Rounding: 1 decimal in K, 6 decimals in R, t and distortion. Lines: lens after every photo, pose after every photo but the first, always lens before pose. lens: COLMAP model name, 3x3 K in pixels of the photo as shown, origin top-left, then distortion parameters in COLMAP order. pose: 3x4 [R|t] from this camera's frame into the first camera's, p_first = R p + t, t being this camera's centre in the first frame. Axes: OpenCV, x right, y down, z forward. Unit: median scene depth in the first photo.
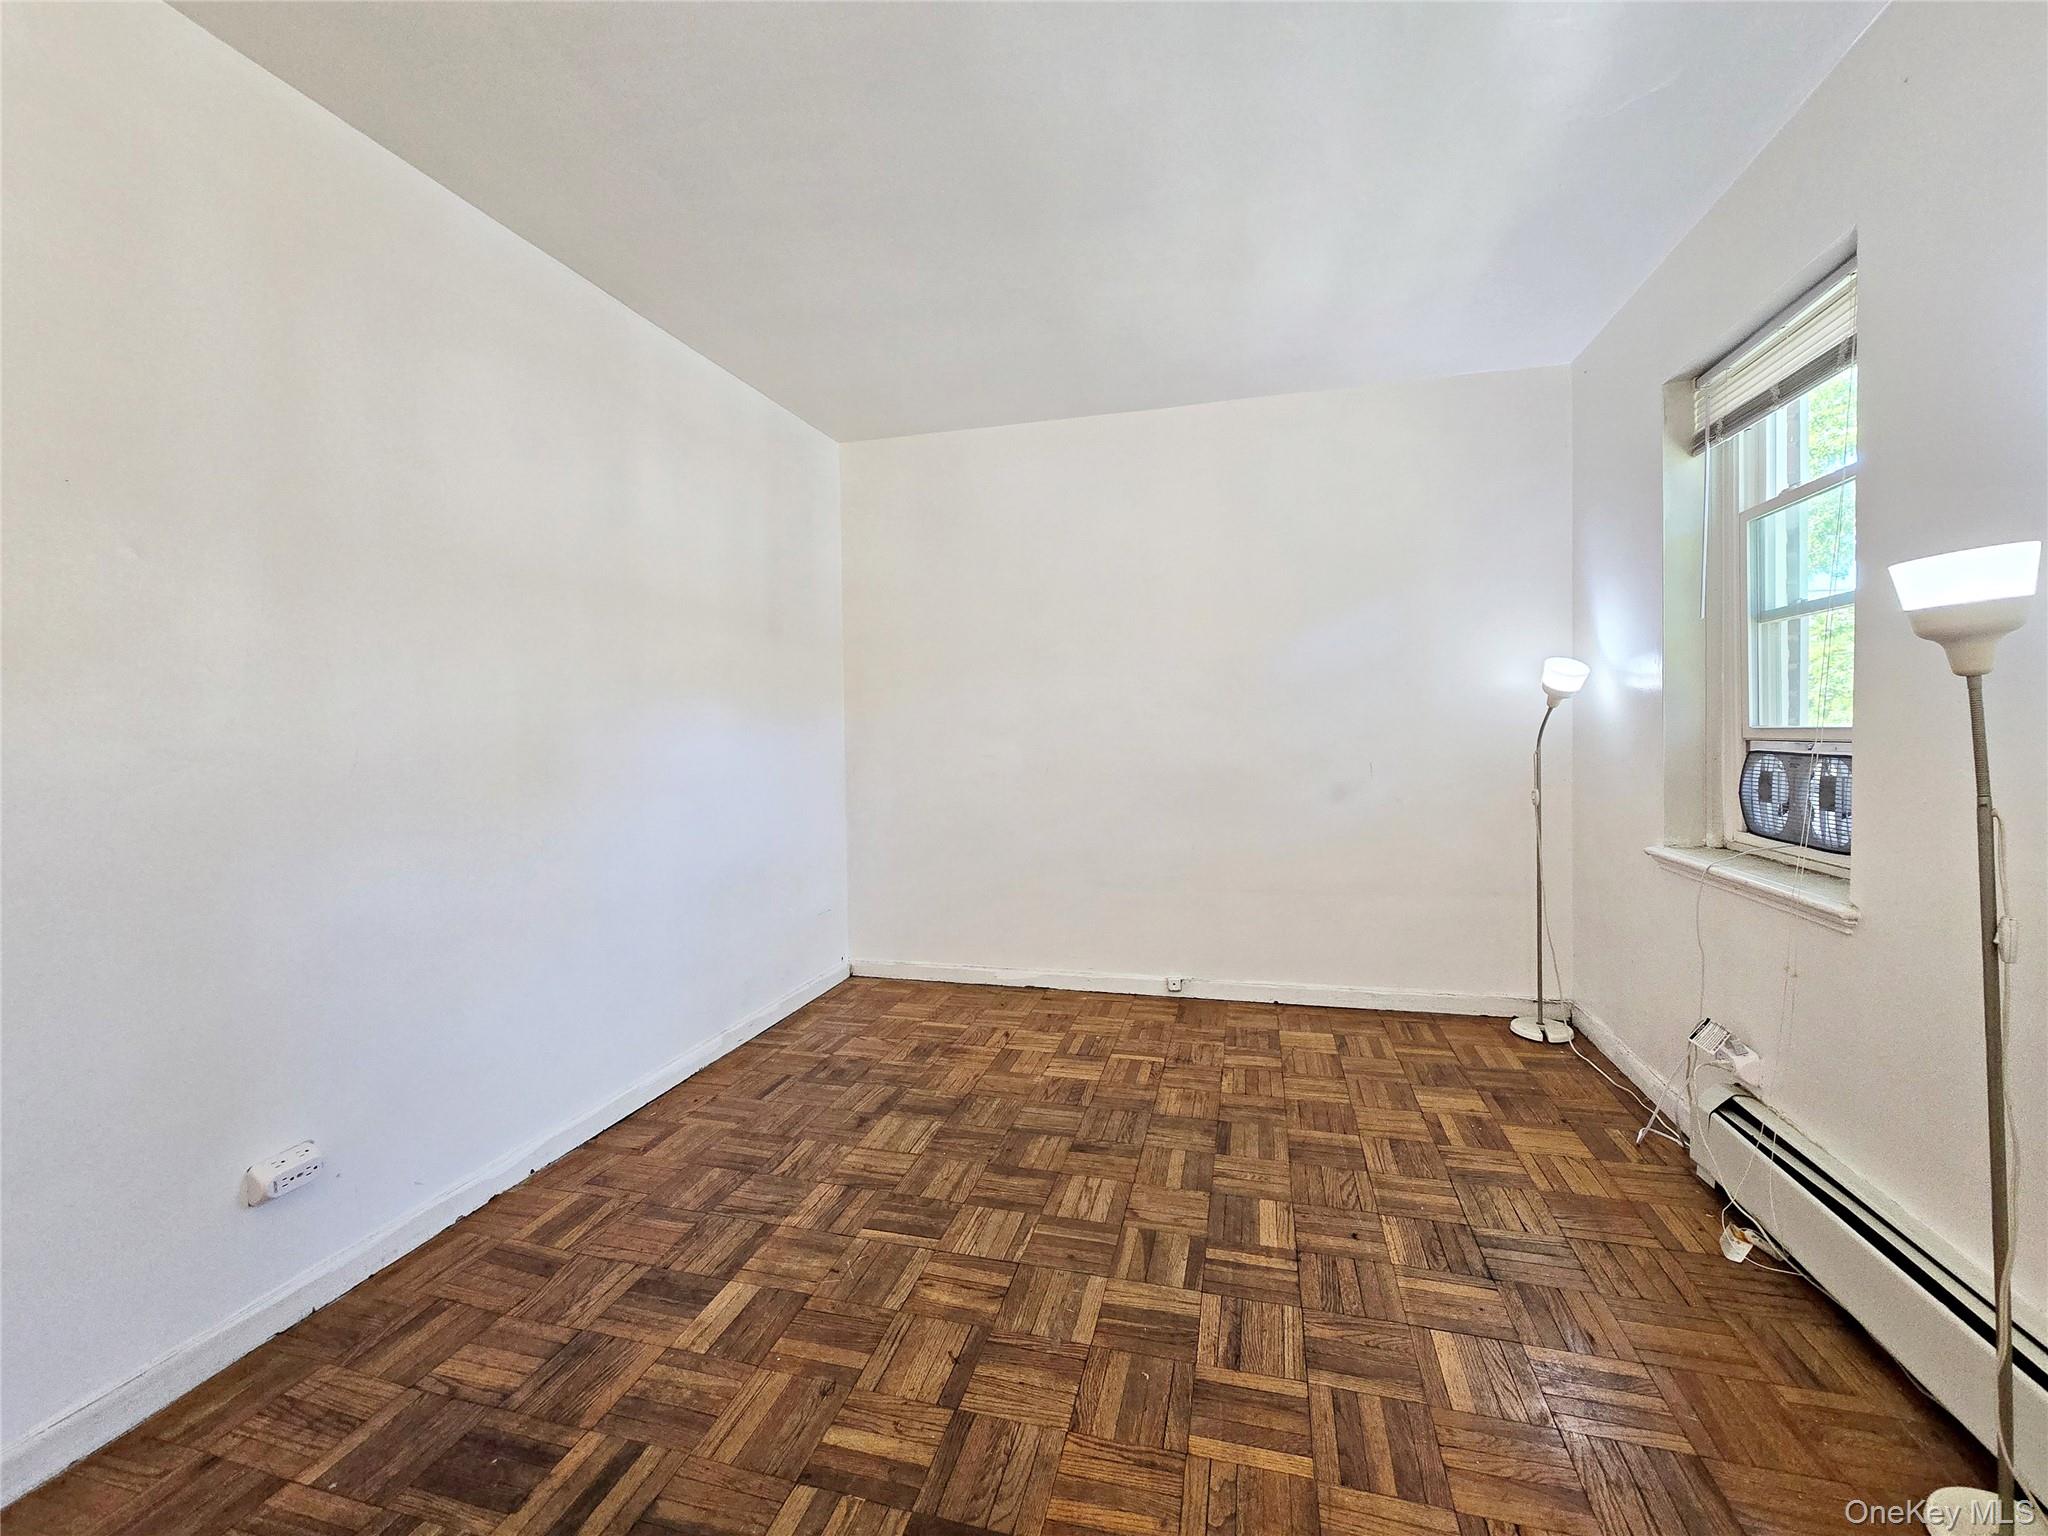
lens RADIAL K [[843.9, 0, 1028.6], [0, 843.9, 739.3], [0, 0, 1]] dist [0.003486, 0.000456]
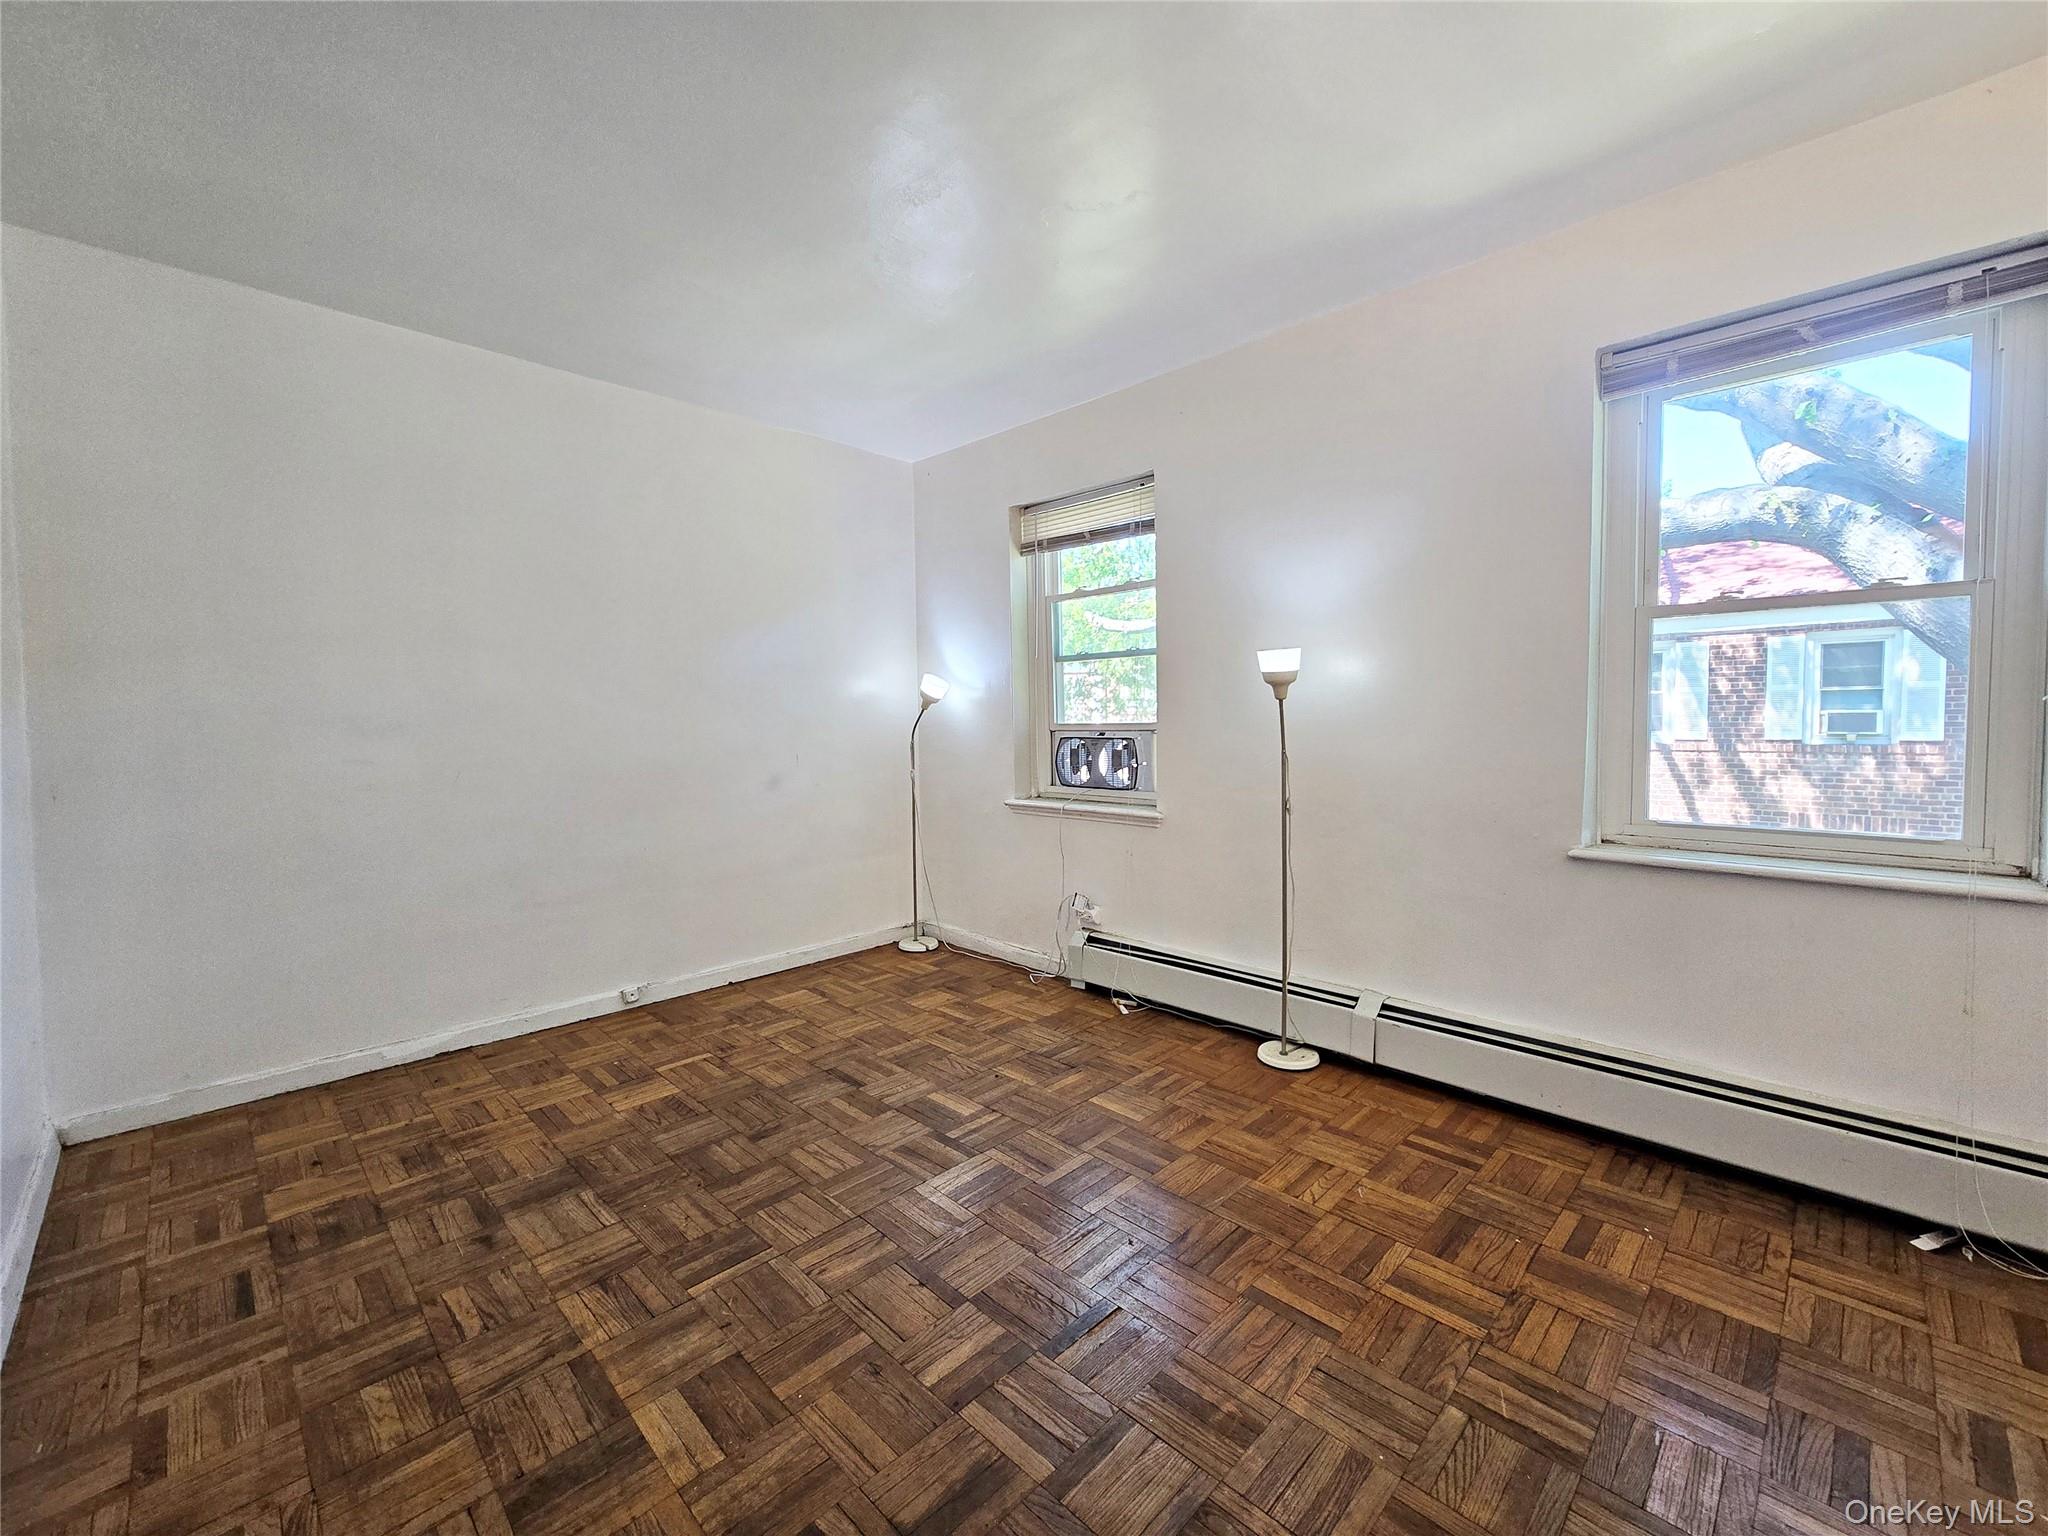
lens RADIAL K [[840.5, 0, 1030.5], [0, 840.5, 754.7], [0, 0, 1]] dist [0.000105, 0.000491]
pose [[0.492730, -0.028330, 0.869721, -0.694069], [0.015463, 0.999597, 0.023800, 0.007138], [-0.870045, 0.001722, 0.492969, 0.234782]]
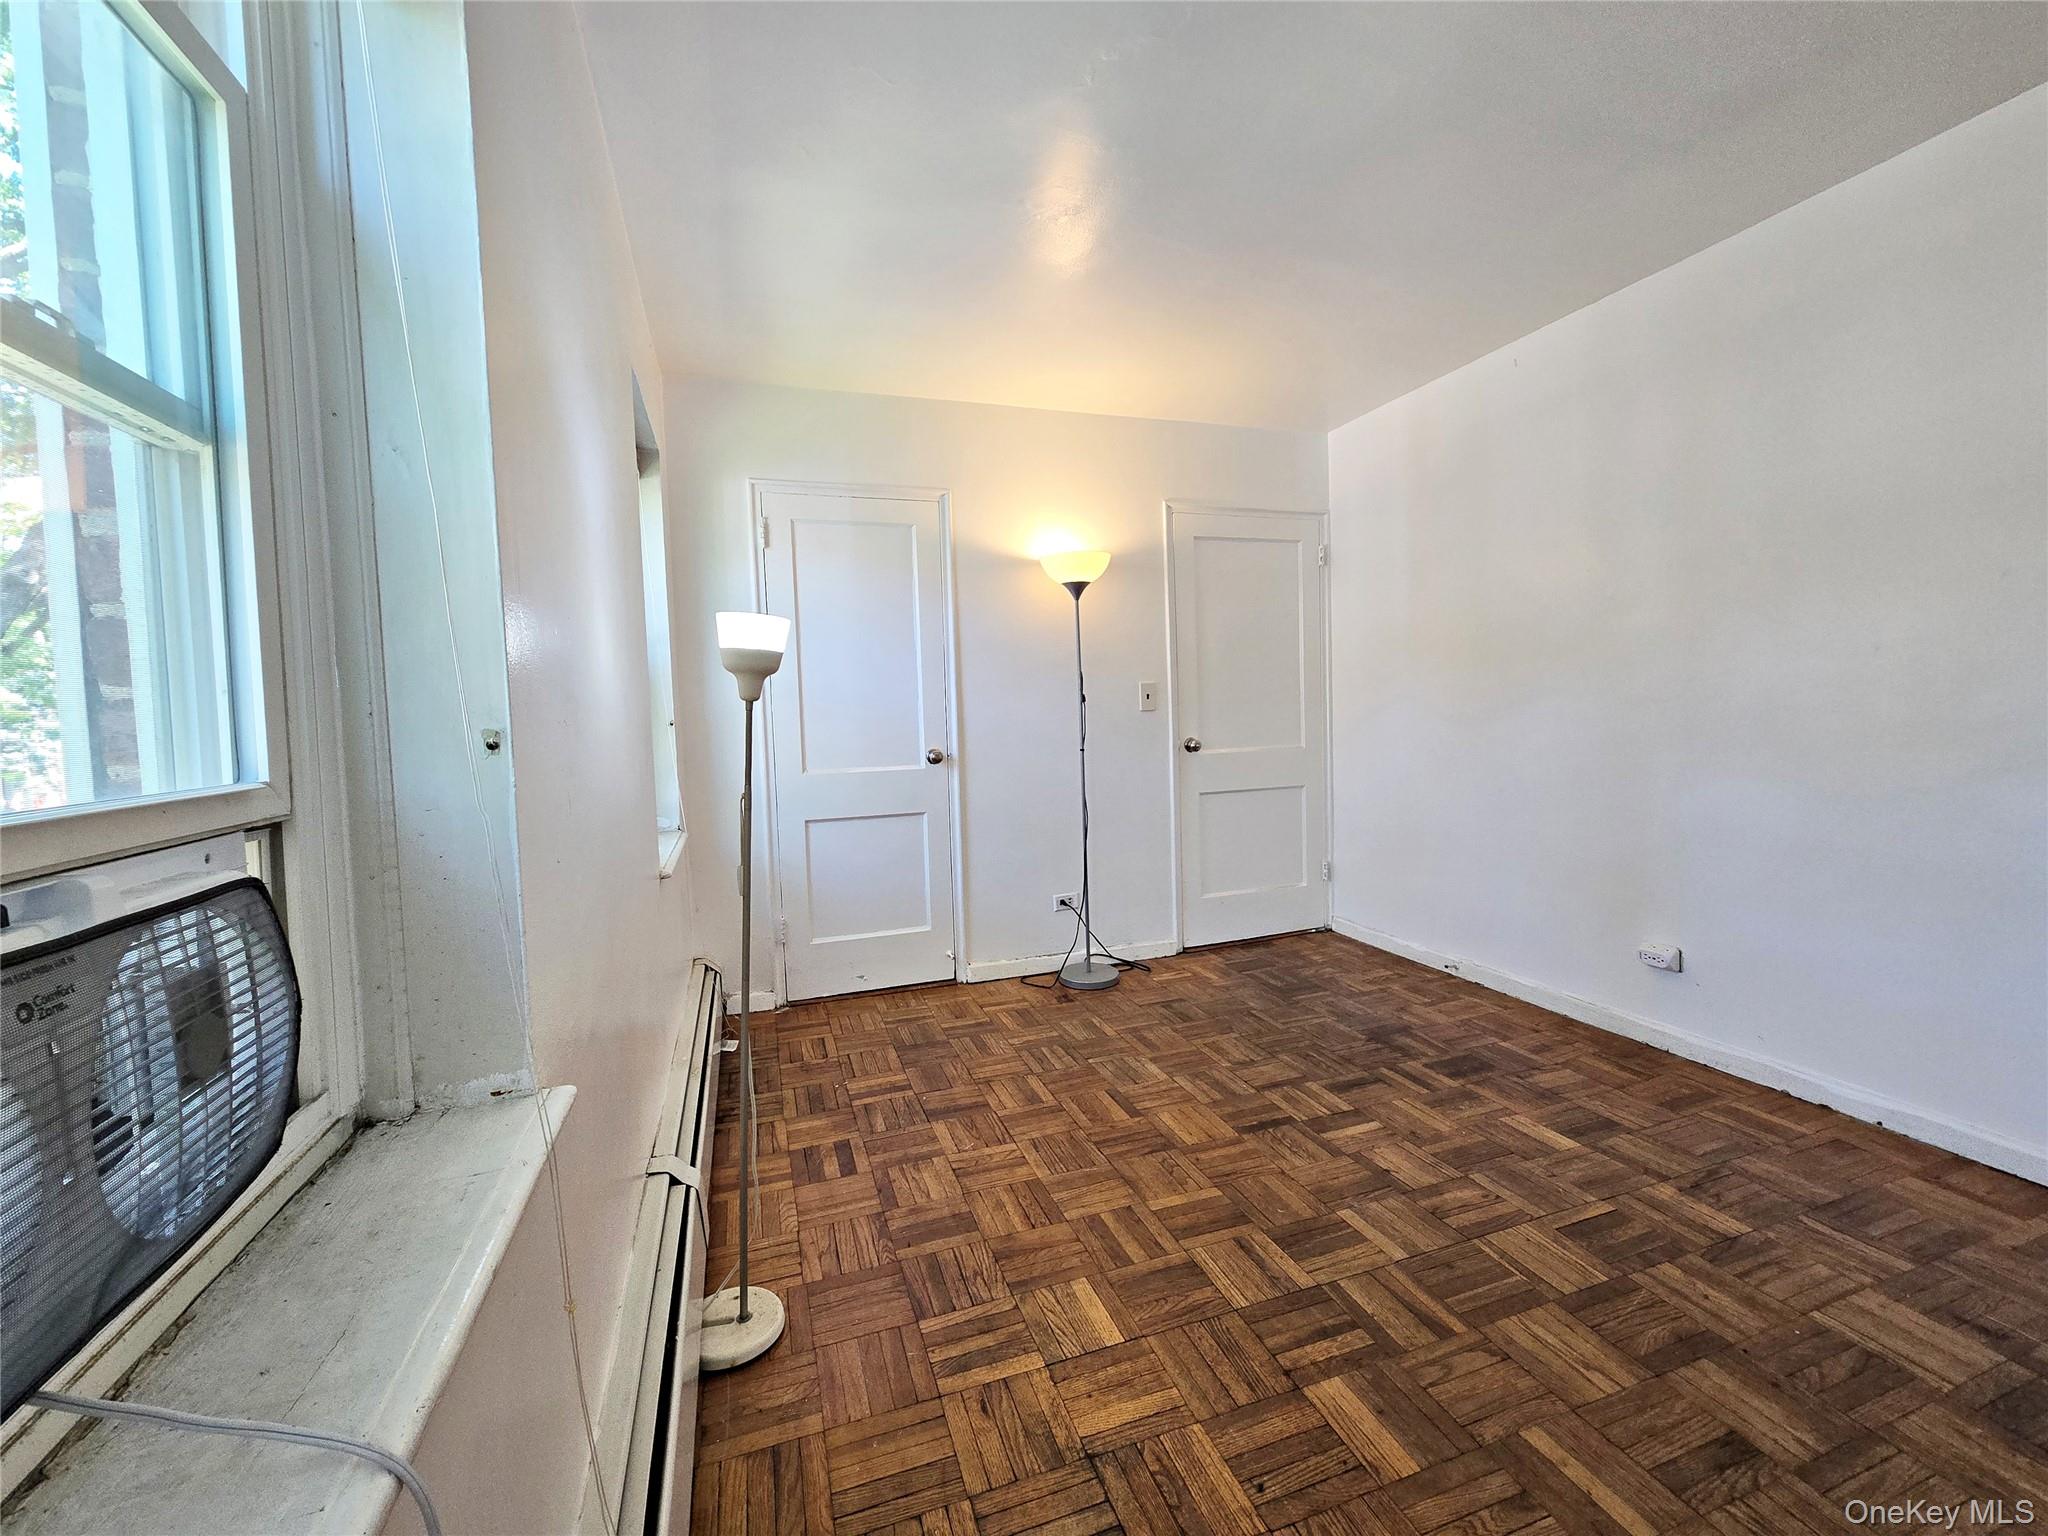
lens RADIAL K [[838.6, 0, 1028.9], [0, 838.6, 753.8], [0, 0, 1]] dist [0.001404, 0.000274]
pose [[-0.827653, 0.073466, -0.556412, 0.783818], [0.039559, 0.996566, 0.072739, -0.036852], [0.559845, 0.038191, -0.827717, 1.273233]]
